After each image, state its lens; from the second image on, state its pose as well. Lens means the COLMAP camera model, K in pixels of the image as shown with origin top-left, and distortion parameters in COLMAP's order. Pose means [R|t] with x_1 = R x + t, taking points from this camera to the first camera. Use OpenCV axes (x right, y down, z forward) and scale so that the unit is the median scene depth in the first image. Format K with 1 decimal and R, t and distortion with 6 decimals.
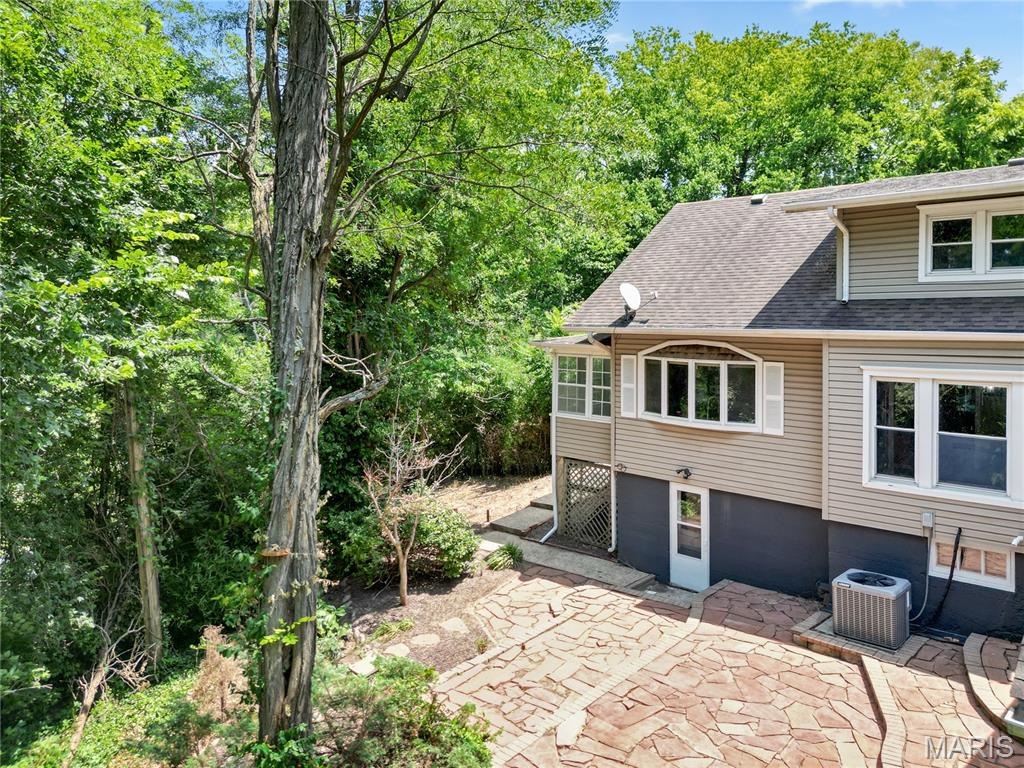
lens RADIAL K [[715.3, 0, 512.0], [0, 715.3, 384.0], [0, 0, 1]] dist [0.043246, -0.000217]
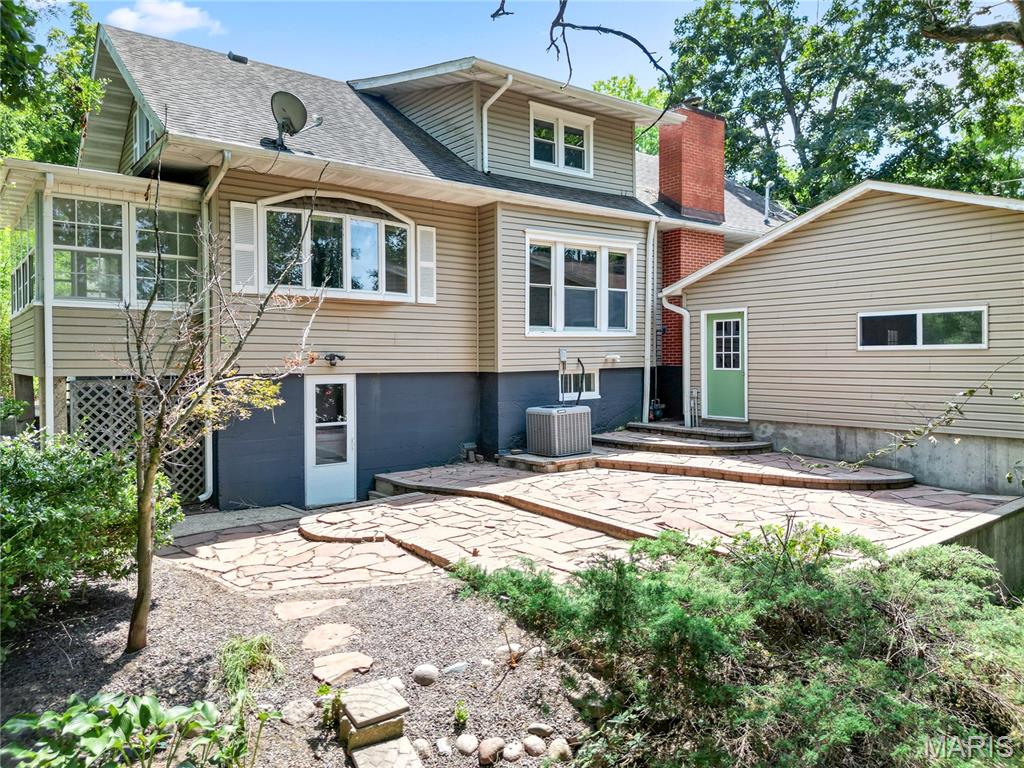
lens RADIAL K [[715.3, 0, 512.0], [0, 715.3, 384.0], [0, 0, 1]] dist [0.043246, -0.000217]
pose [[0.221806, -0.052295, 0.973687, -0.553012], [0.081792, 0.996039, 0.034863, 0.154633], [-0.971654, 0.071907, 0.225205, 0.689751]]
